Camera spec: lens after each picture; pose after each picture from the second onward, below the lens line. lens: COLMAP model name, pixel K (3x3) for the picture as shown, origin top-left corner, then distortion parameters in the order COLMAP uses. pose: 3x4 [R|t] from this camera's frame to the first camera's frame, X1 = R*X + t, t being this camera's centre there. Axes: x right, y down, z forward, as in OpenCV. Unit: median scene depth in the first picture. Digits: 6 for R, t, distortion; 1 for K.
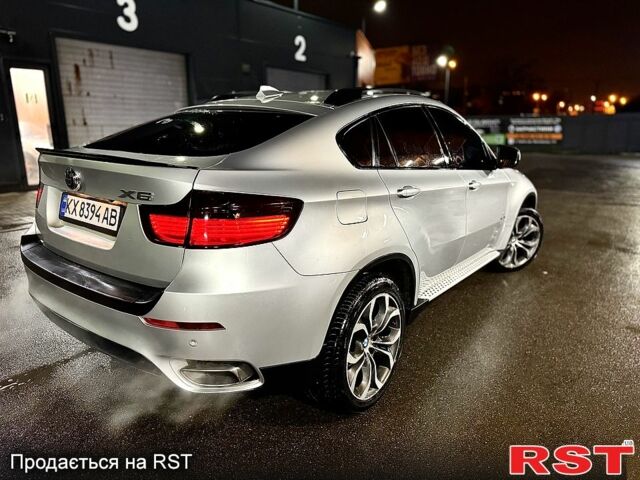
lens RADIAL K [[441.1, 0, 320.0], [0, 441.1, 240.0], [0, 0, 1]] dist [0.007525, -0.003162]
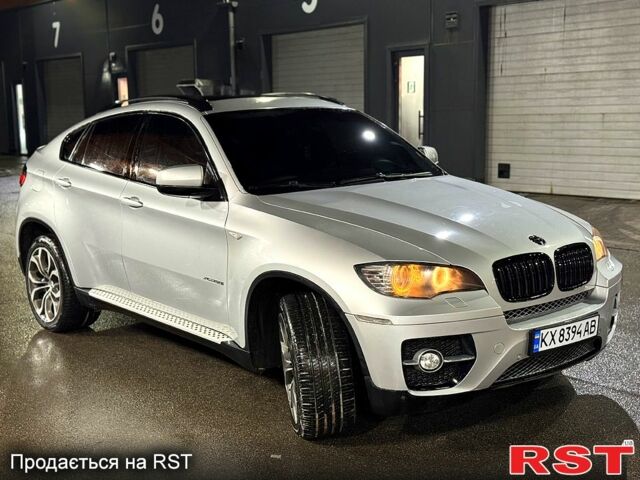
lens RADIAL K [[866.4, 0, 320.0], [0, 866.4, 240.0], [0, 0, 1]] dist [0.030250, 0.079762]
pose [[-0.213116, 0.140113, -0.966928, 0.606767], [-0.222617, 0.956668, 0.187692, -0.143026], [0.951327, 0.255254, -0.172690, 0.531879]]
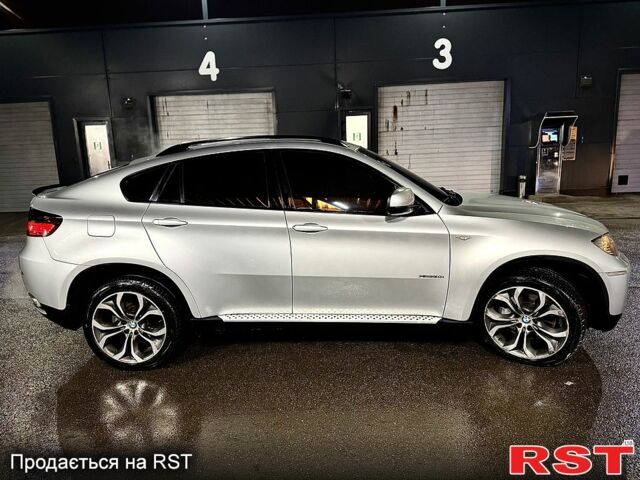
lens RADIAL K [[441.1, 0, 320.0], [0, 441.1, 240.0], [0, 0, 1]] dist [0.007525, -0.003162]
pose [[0.575324, 0.129642, -0.807586, 0.365678], [-0.164028, 0.985588, 0.041364, -0.044719], [0.801309, 0.108669, 0.588298, 0.147255]]
